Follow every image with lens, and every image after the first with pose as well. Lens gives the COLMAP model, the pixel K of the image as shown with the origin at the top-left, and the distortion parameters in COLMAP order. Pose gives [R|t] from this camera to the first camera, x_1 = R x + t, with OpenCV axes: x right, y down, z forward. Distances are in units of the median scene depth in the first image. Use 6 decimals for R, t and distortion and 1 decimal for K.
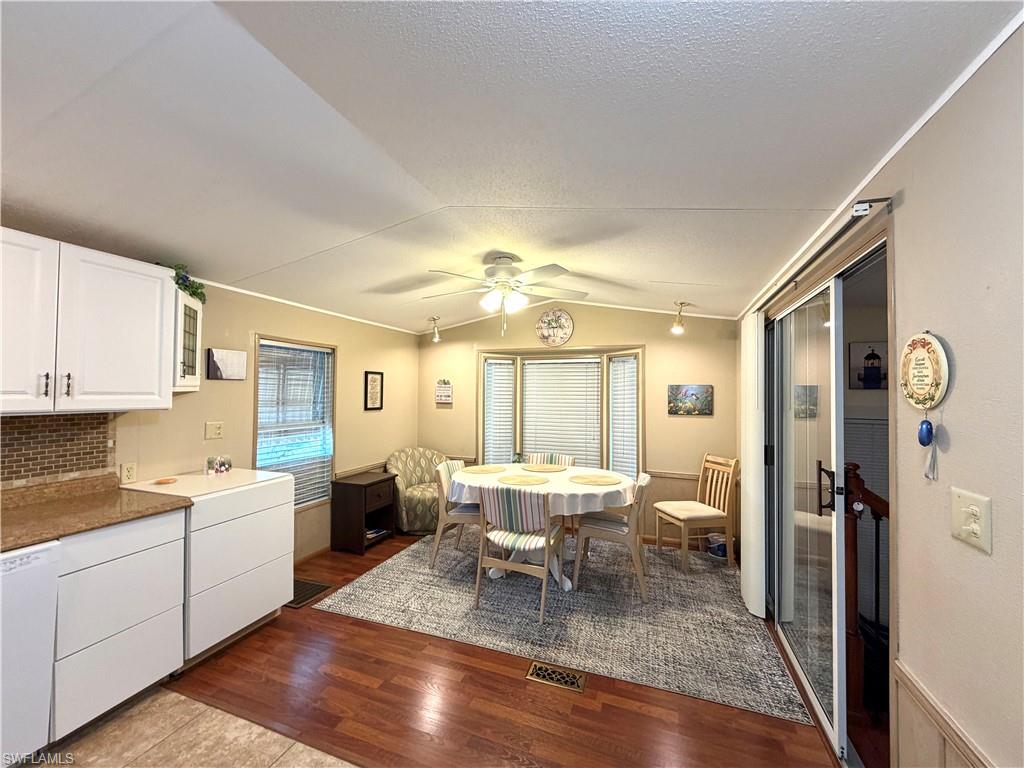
lens RADIAL K [[408.4, 0, 507.7], [0, 408.4, 384.9], [0, 0, 1]] dist [0.000089, -0.000005]
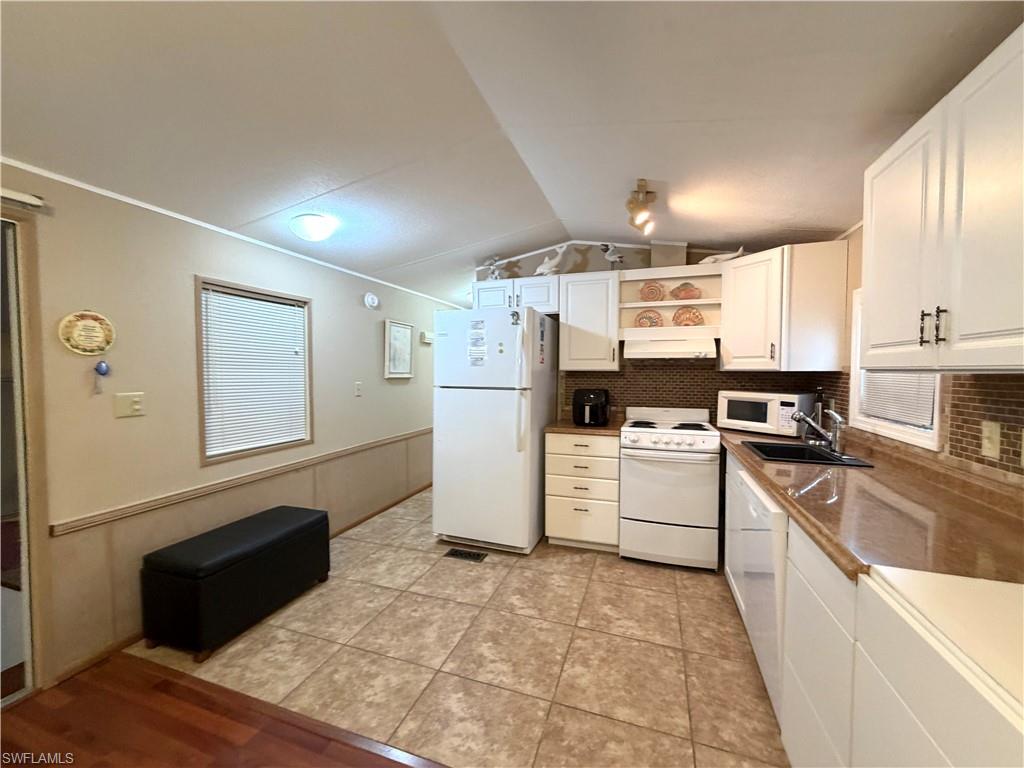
lens RADIAL K [[408.4, 0, 507.9], [0, 408.4, 384.5], [0, 0, 1]] dist [0.000089, -0.000005]
pose [[-0.999726, -0.007959, -0.022019, -0.290977], [-0.008220, 0.999896, 0.011813, 0.059518], [0.021923, 0.011991, -0.999688, 1.109212]]
